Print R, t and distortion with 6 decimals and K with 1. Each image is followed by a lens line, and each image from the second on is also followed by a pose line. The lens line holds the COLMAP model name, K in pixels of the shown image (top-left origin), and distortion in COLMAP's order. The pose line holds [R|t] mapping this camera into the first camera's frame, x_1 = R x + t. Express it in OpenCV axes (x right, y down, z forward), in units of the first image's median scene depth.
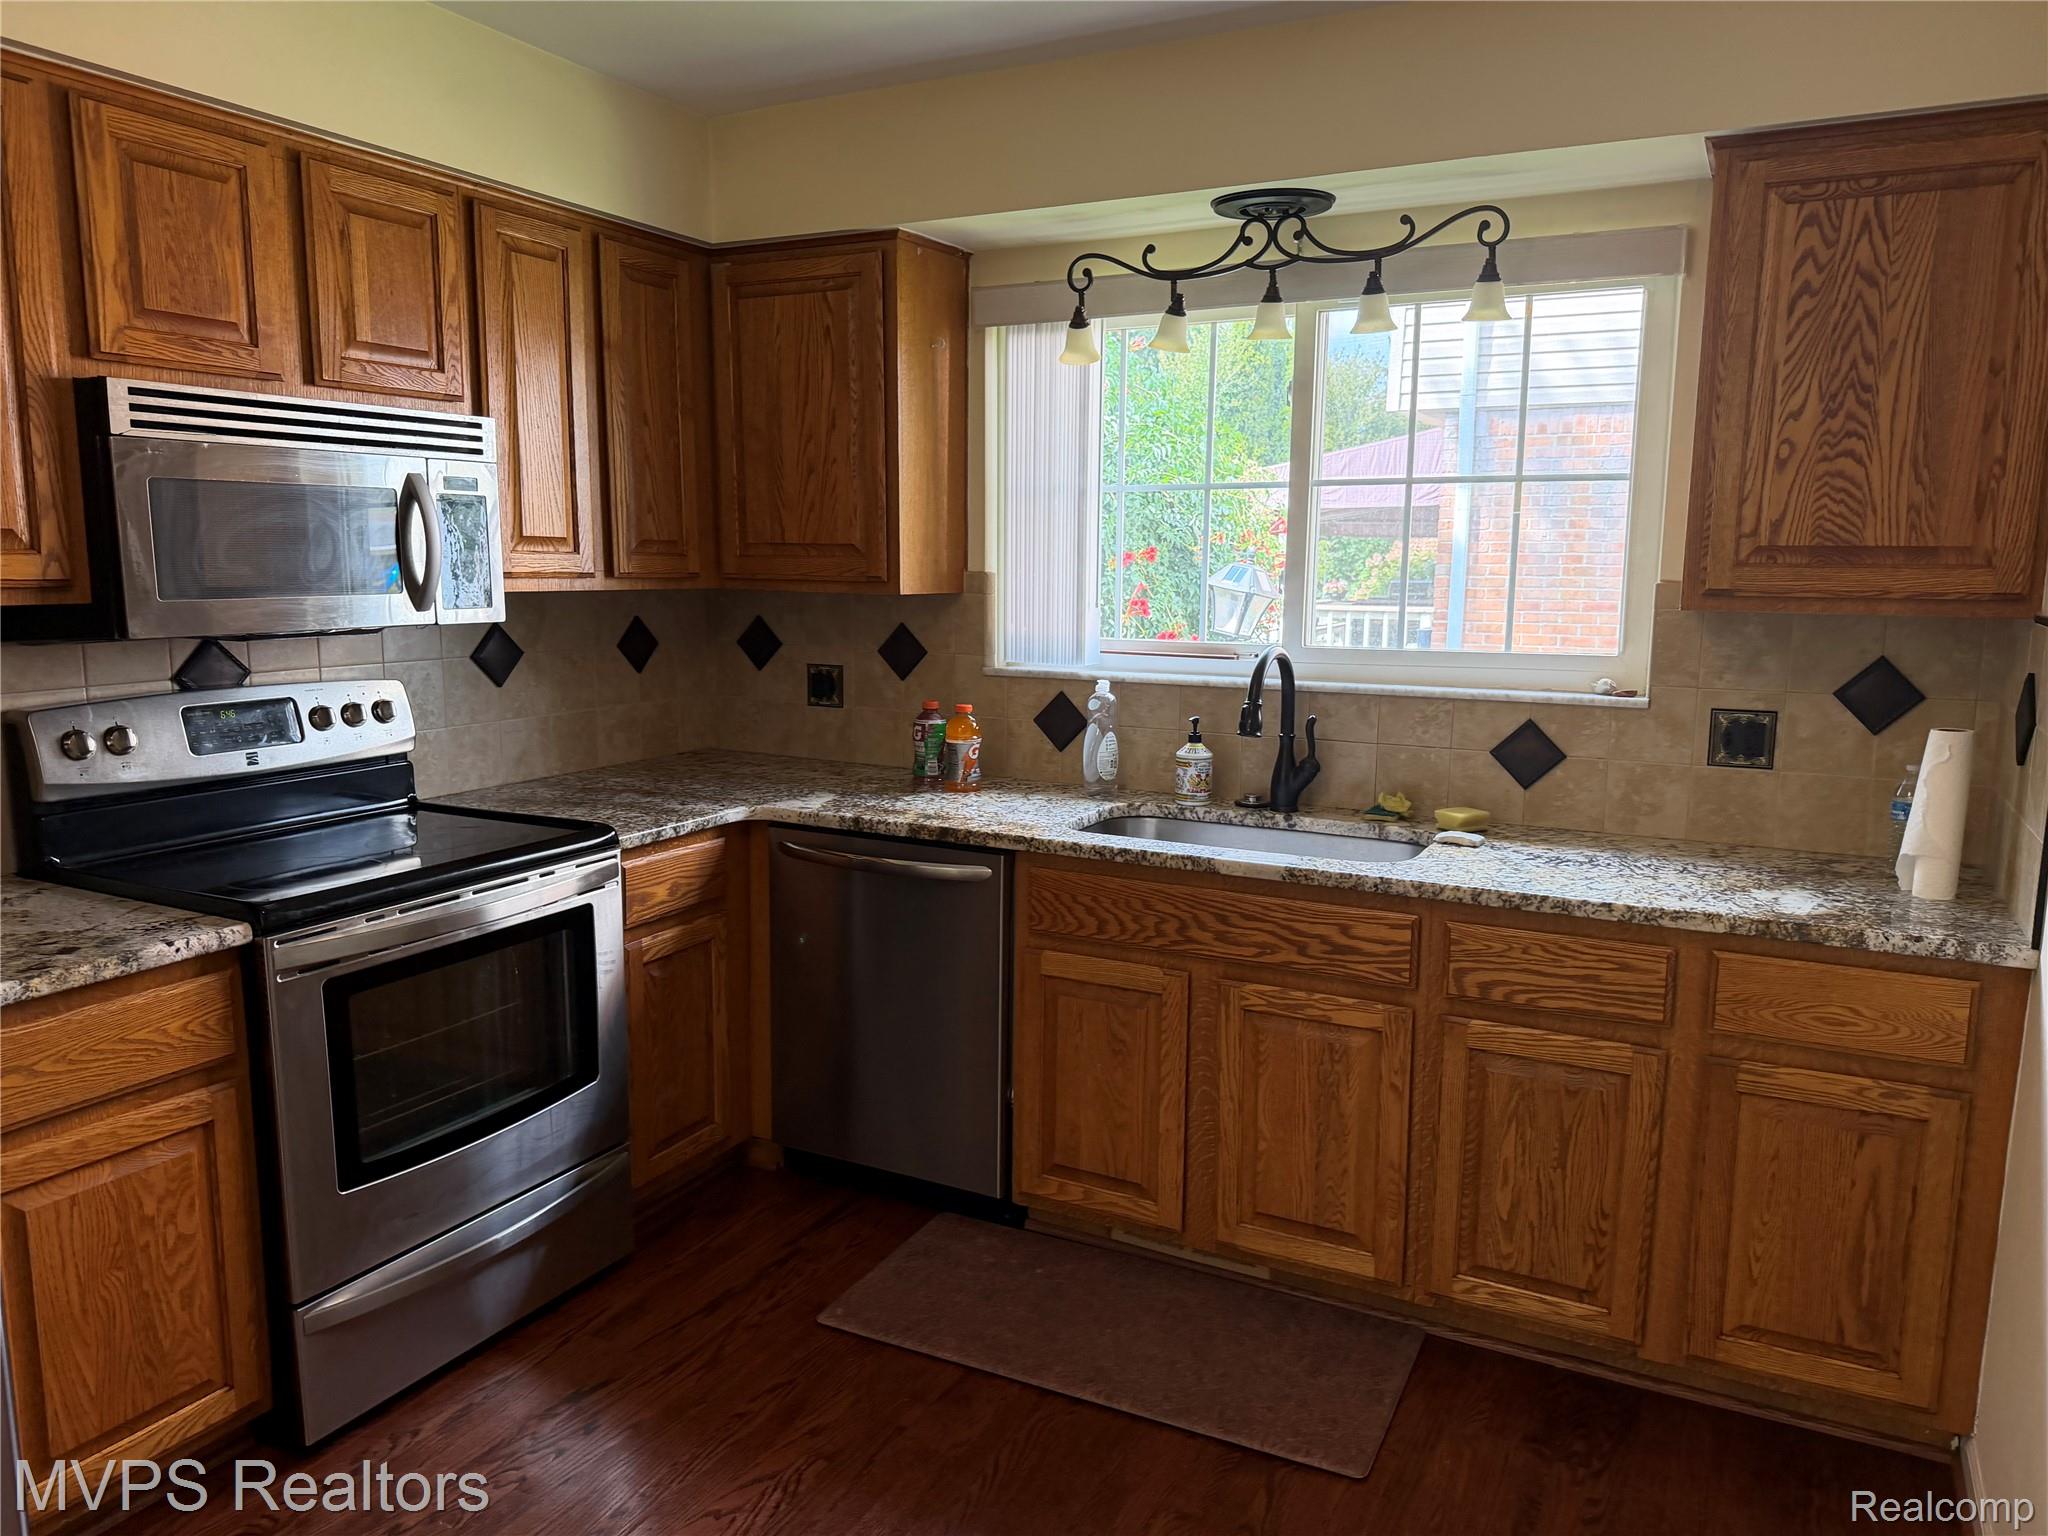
lens RADIAL K [[1441.4, 0, 1014.4], [0, 1441.4, 766.3], [0, 0, 1]] dist [0.081815, -0.111538]
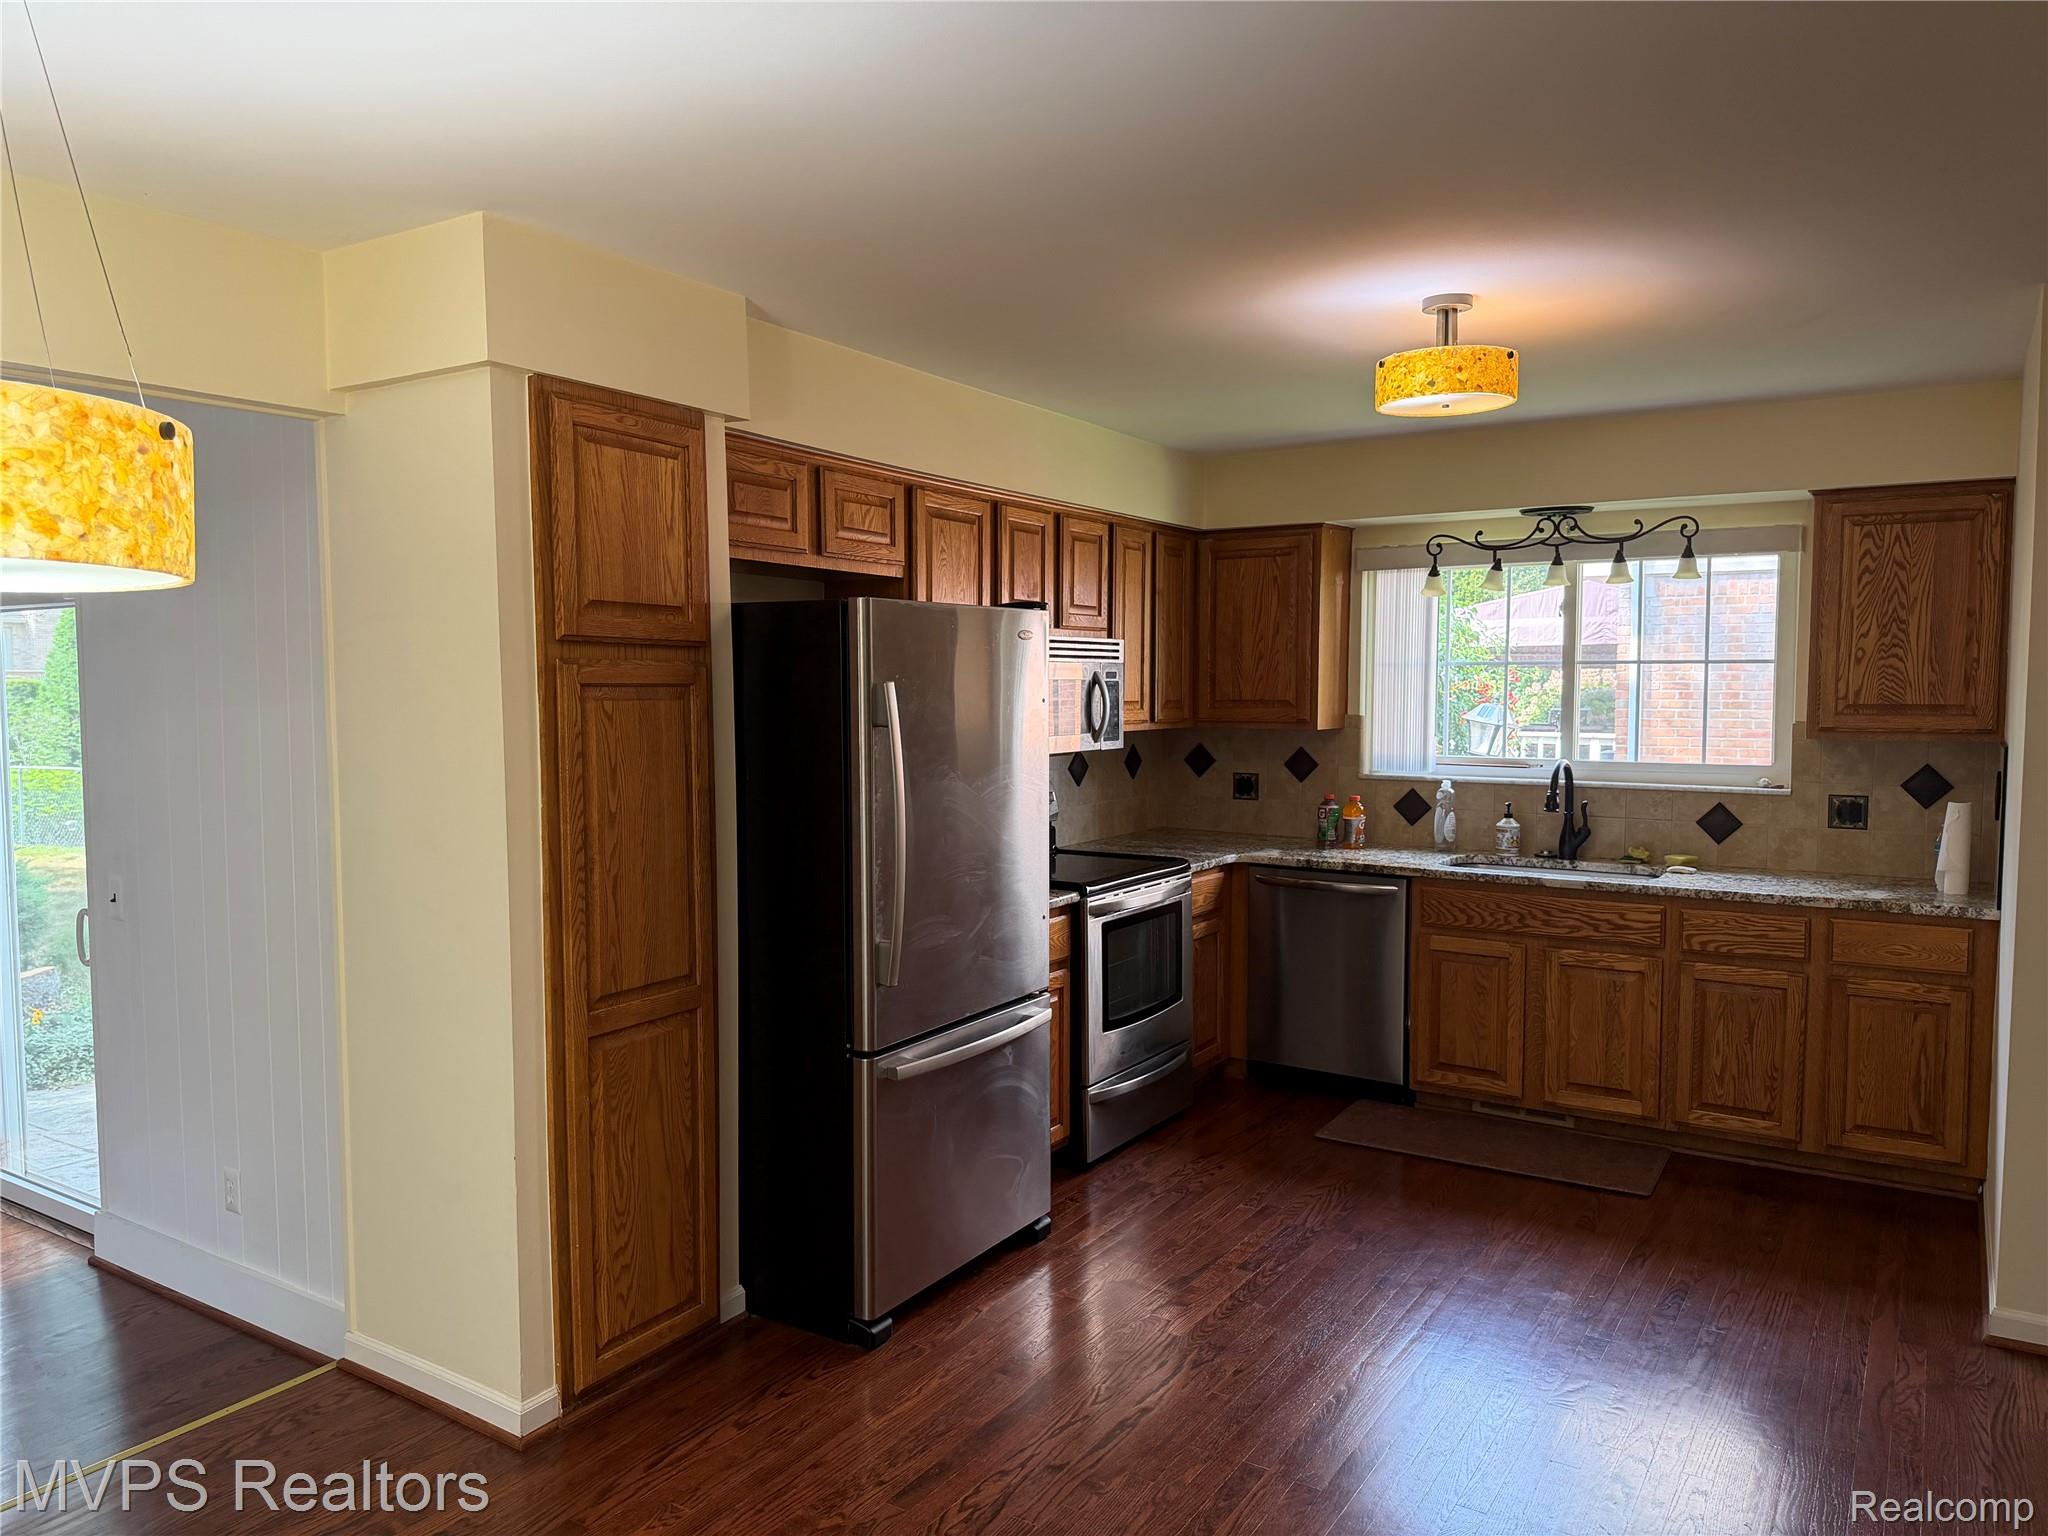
lens RADIAL K [[1441.4, 0, 1014.4], [0, 1441.4, 766.3], [0, 0, 1]] dist [0.081815, -0.111538]
pose [[0.996220, -0.003775, -0.086779, -0.349319], [-0.003632, 0.996371, -0.085040, 0.081304], [0.086785, 0.085033, 0.992591, -0.843961]]
